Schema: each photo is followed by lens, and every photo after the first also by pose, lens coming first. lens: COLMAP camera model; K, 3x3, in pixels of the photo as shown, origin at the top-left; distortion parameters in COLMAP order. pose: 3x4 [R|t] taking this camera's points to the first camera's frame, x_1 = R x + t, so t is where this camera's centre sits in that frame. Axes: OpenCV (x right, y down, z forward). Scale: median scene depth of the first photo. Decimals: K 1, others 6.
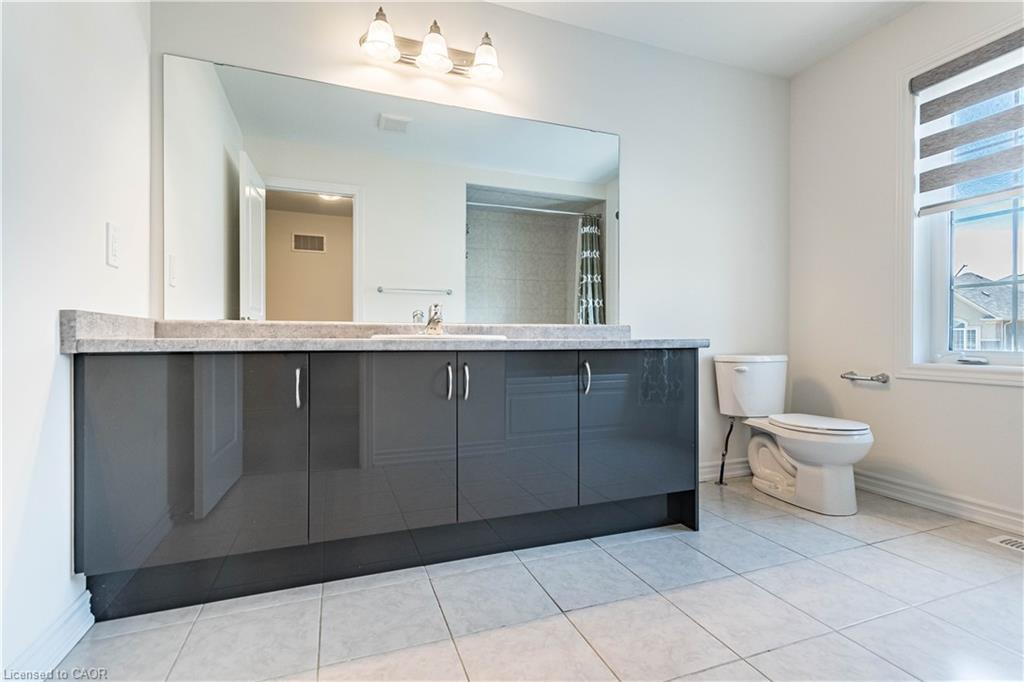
lens RADIAL K [[471.5, 0, 501.7], [0, 471.5, 345.6], [0, 0, 1]] dist [0.002759, 0.000151]
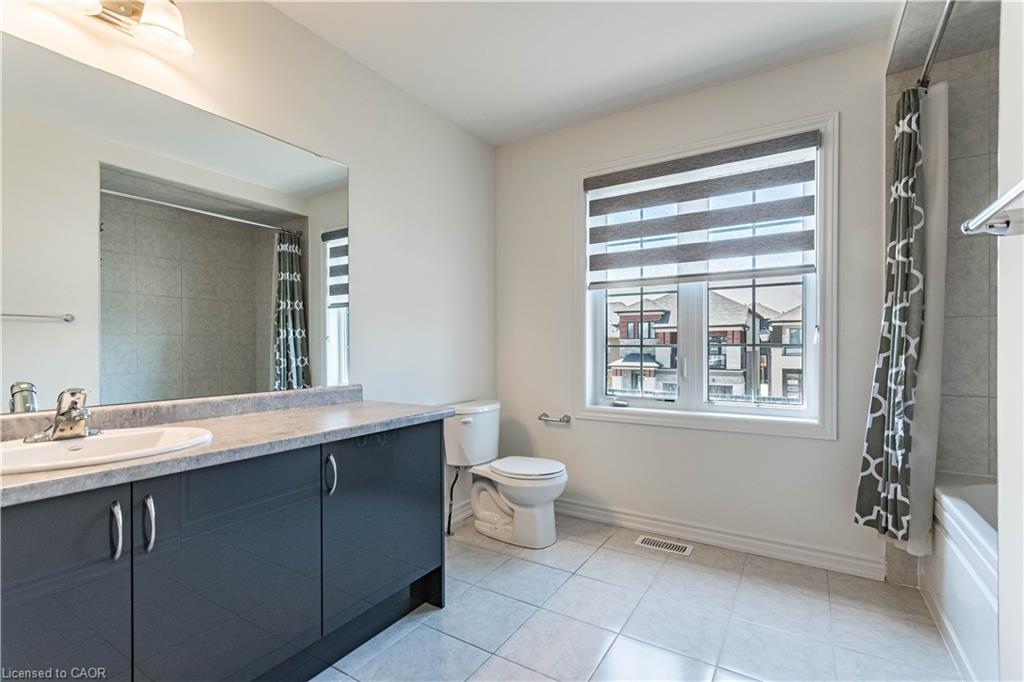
lens RADIAL K [[471.5, 0, 501.7], [0, 471.5, 345.6], [0, 0, 1]] dist [0.002759, 0.000151]
pose [[0.786213, -0.009220, 0.617887, -0.067907], [0.005041, 0.999951, 0.008506, -0.123000], [-0.617935, -0.003573, 0.786221, 0.142213]]
